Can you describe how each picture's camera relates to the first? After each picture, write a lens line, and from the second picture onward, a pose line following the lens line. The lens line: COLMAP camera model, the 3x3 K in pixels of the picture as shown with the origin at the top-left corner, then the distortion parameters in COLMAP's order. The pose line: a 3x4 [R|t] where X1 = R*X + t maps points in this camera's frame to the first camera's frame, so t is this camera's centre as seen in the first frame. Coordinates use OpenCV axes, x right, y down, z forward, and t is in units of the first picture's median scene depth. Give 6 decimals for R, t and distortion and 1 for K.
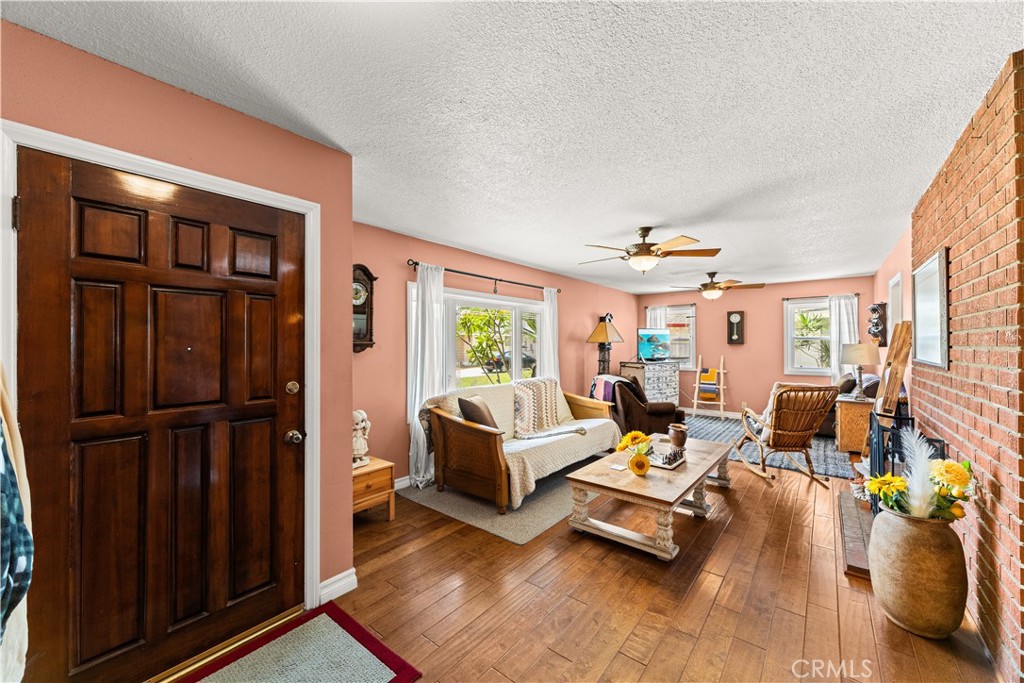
lens RADIAL K [[394.9, 0, 512.0], [0, 394.9, 341.5], [0, 0, 1]] dist [0.001793, 0.000200]
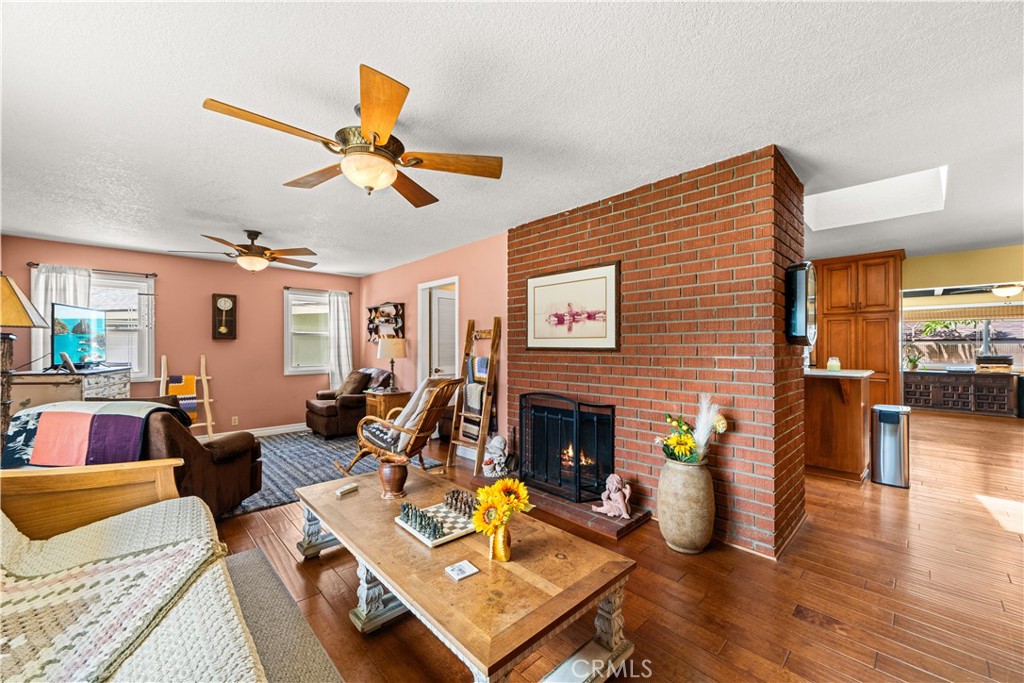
lens RADIAL K [[394.9, 0, 512.0], [0, 394.9, 341.5], [0, 0, 1]] dist [0.001793, 0.000200]
pose [[0.133832, 0.014653, 0.990896, -0.089069], [-0.003528, 0.999891, -0.014310, 0.019555], [-0.990998, -0.001581, 0.133869, 0.375632]]
